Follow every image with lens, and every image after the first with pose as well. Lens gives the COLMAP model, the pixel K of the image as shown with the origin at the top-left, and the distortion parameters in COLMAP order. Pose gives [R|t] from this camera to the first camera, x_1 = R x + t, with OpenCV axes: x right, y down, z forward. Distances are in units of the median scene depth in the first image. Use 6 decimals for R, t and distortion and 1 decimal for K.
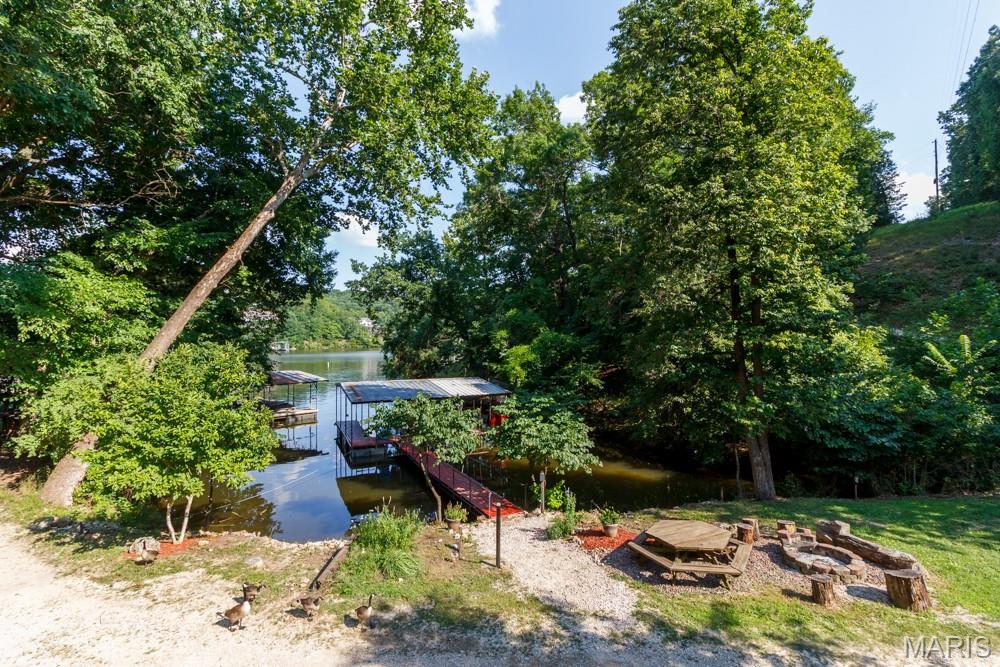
lens RADIAL K [[466.8, 0, 499.3], [0, 466.8, 329.2], [0, 0, 1]] dist [0.001475, 0.000302]
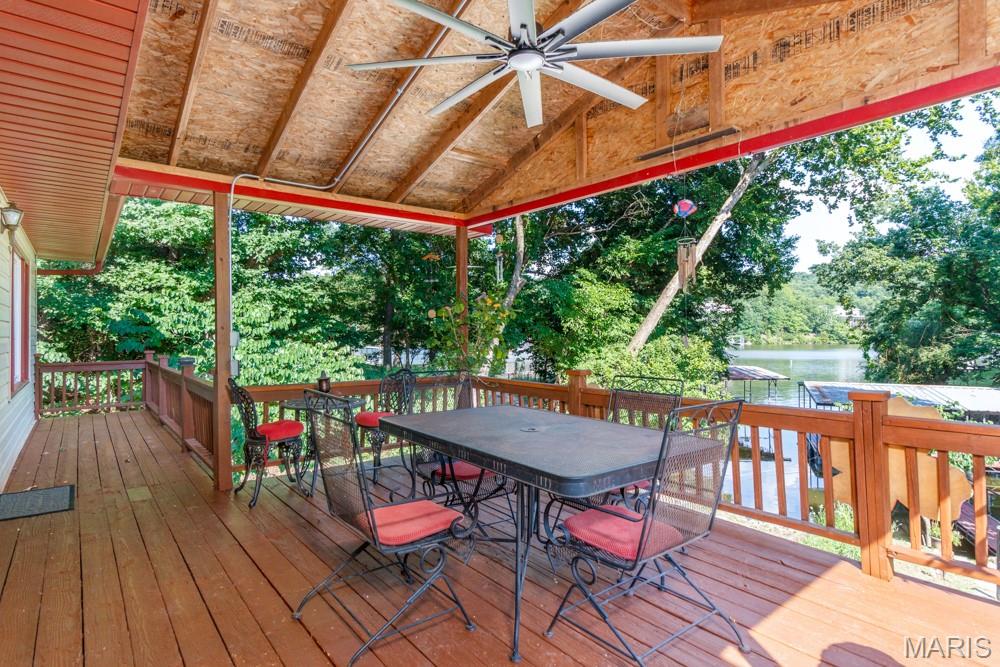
lens RADIAL K [[525.8, 0, 498.5], [0, 525.8, 327.0], [0, 0, 1]] dist [0.003156, 0.000398]
pose [[0.653479, -0.004608, -0.756931, 0.051494], [0.012493, 0.999911, 0.004698, -0.003028], [0.756842, -0.012527, 0.653478, -0.124481]]
